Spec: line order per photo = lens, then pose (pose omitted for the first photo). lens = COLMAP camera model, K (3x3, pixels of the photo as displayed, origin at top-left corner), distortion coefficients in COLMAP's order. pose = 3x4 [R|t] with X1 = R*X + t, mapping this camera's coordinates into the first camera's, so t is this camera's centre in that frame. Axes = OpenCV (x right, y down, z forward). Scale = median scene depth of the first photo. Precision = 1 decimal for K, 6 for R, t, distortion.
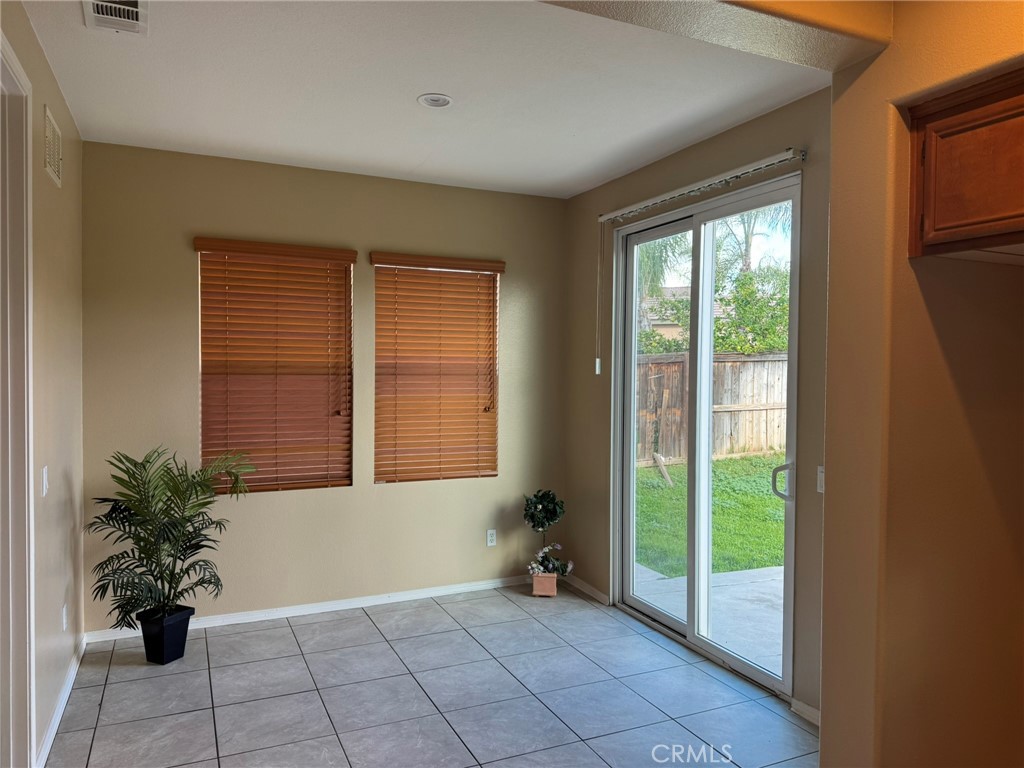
lens RADIAL K [[728.1, 0, 508.7], [0, 728.1, 387.4], [0, 0, 1]] dist [0.083877, -0.075819]
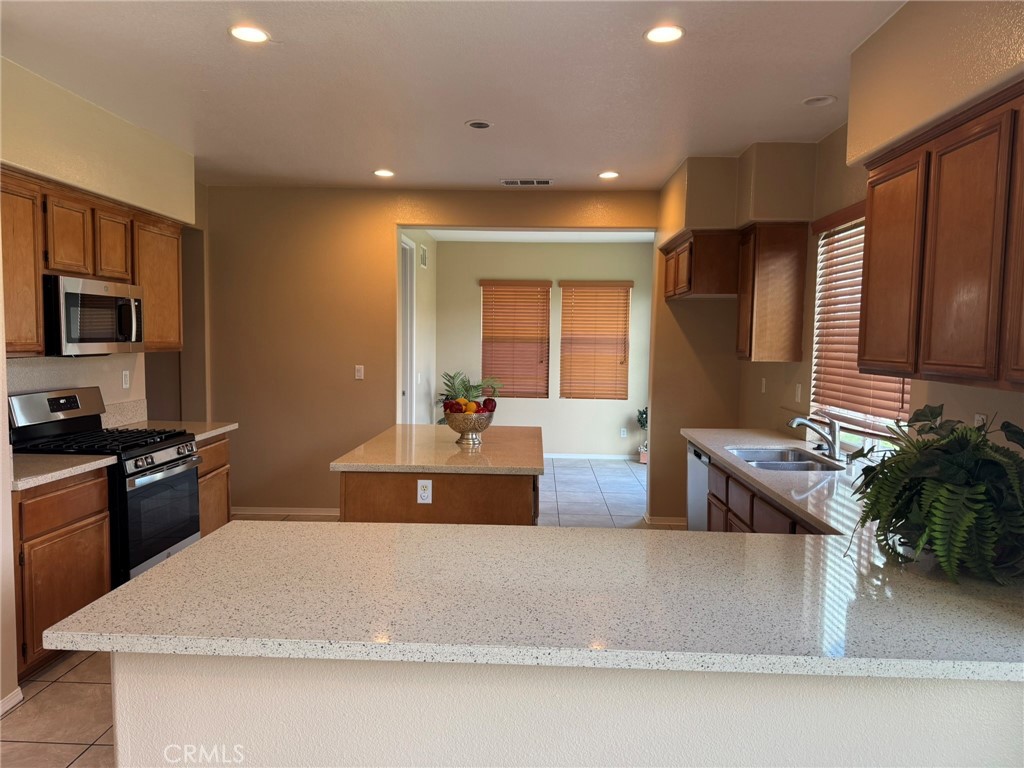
lens RADIAL K [[728.1, 0, 512.6], [0, 728.1, 384.5], [0, 0, 1]] dist [0.083877, -0.075819]
pose [[0.887903, 0.027334, -0.459218, 0.617010], [-0.023206, 0.999624, 0.014630, 0.069850], [0.459445, -0.002334, 0.888203, -0.822414]]
